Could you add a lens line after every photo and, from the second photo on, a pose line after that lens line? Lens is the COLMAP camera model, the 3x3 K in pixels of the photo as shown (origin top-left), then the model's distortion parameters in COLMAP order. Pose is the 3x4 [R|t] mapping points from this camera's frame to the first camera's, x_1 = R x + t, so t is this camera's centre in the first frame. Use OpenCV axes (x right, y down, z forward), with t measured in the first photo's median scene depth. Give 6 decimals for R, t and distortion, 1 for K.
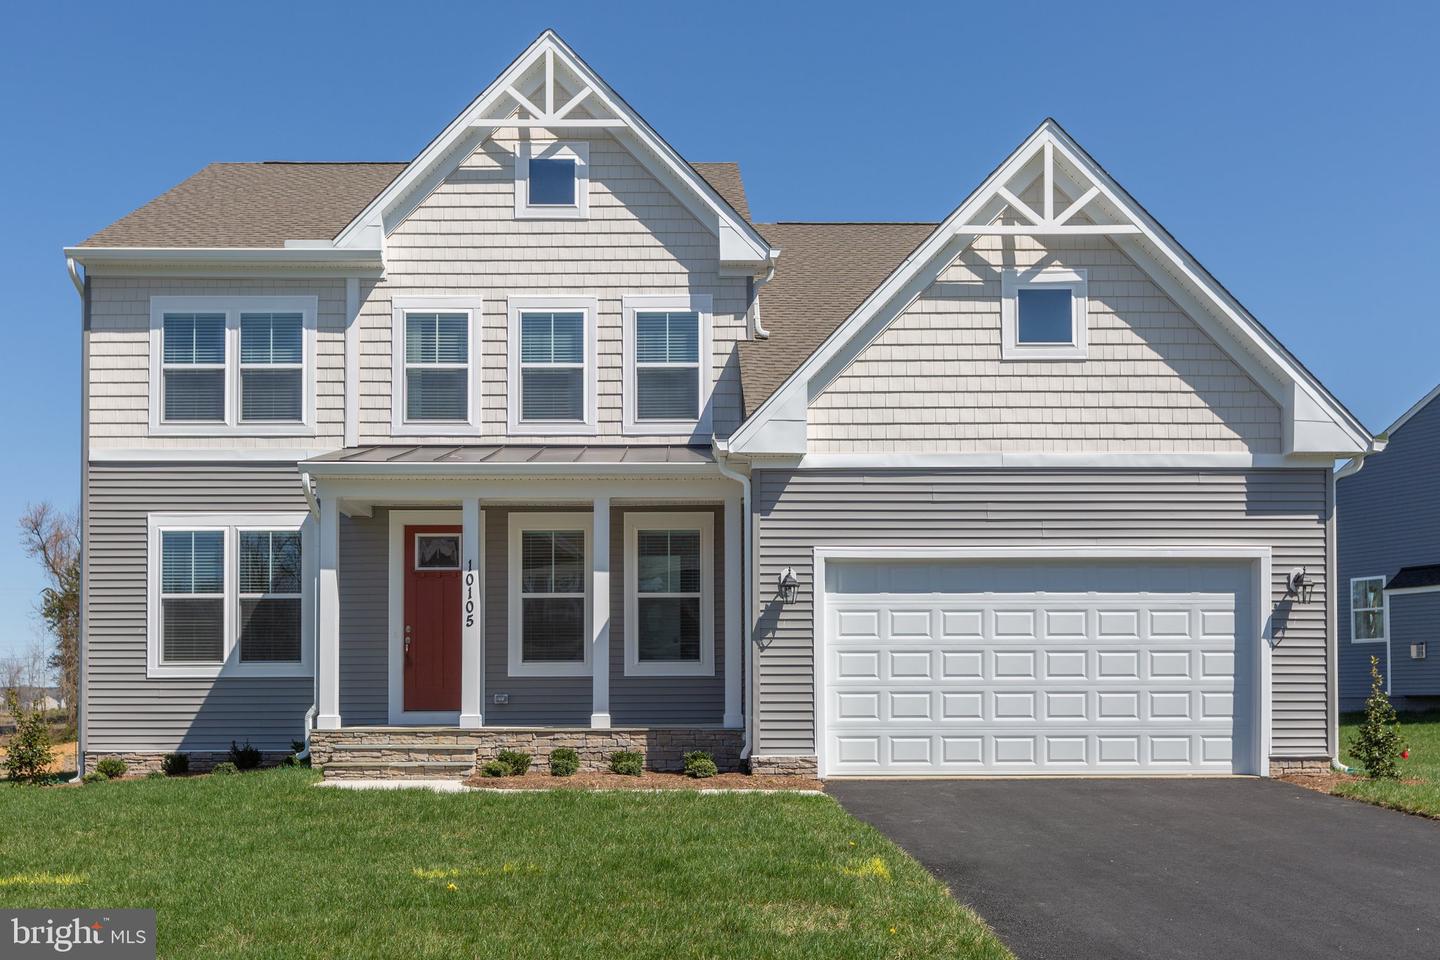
lens RADIAL K [[1444.5, 0, 719.8], [0, 1444.5, 482.4], [0, 0, 1]] dist [-0.016767, 0.000000]
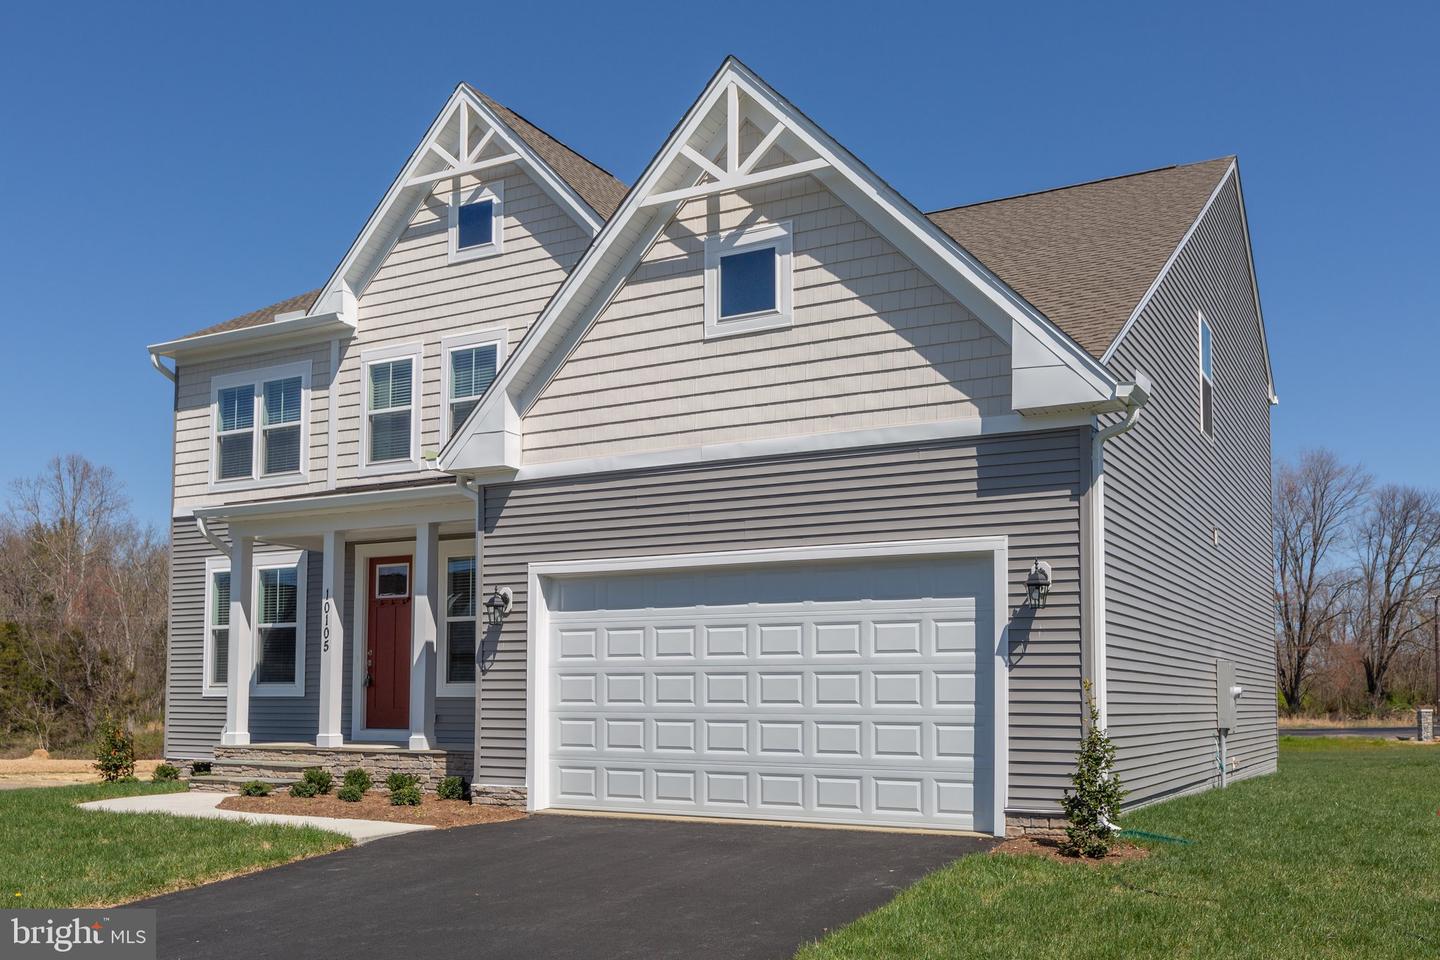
lens RADIAL K [[1291.1, 0, 720.0], [0, 1291.1, 477.8], [0, 0, 1]] dist [-0.014266, 0.002674]
pose [[0.870711, -0.078765, -0.485447, 0.573719], [0.068413, 0.996893, -0.039040, 0.029740], [0.487014, 0.000781, 0.873394, 0.317430]]
